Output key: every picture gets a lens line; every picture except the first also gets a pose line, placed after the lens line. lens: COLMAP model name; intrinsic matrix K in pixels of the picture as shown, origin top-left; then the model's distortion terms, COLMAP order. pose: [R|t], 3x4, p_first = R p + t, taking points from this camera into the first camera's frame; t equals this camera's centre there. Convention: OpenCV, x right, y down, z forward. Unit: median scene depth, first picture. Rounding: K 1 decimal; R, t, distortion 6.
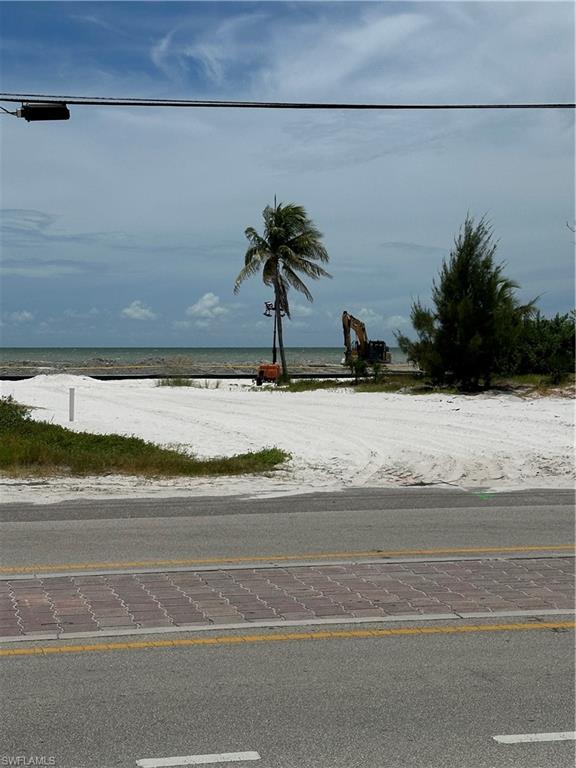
lens RADIAL K [[1391.2, 0, 290.3], [0, 1391.2, 382.9], [0, 0, 1]] dist [0.119458, -0.015311]
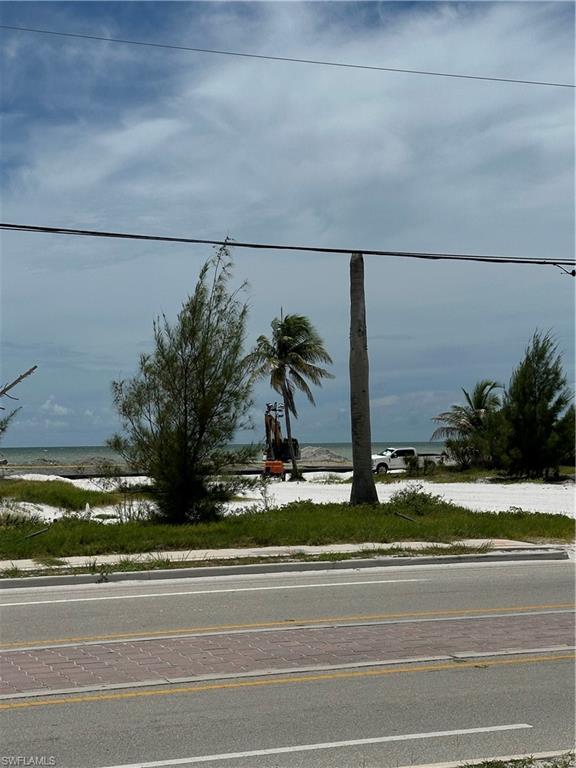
lens RADIAL K [[1391.2, 0, 290.3], [0, 1391.2, 382.9], [0, 0, 1]] dist [0.119458, -0.015311]
pose [[0.985196, -0.004516, 0.171372, -0.192788], [0.016520, 0.997502, -0.068684, 0.000873], [-0.170634, 0.070498, 0.982809, -0.077502]]
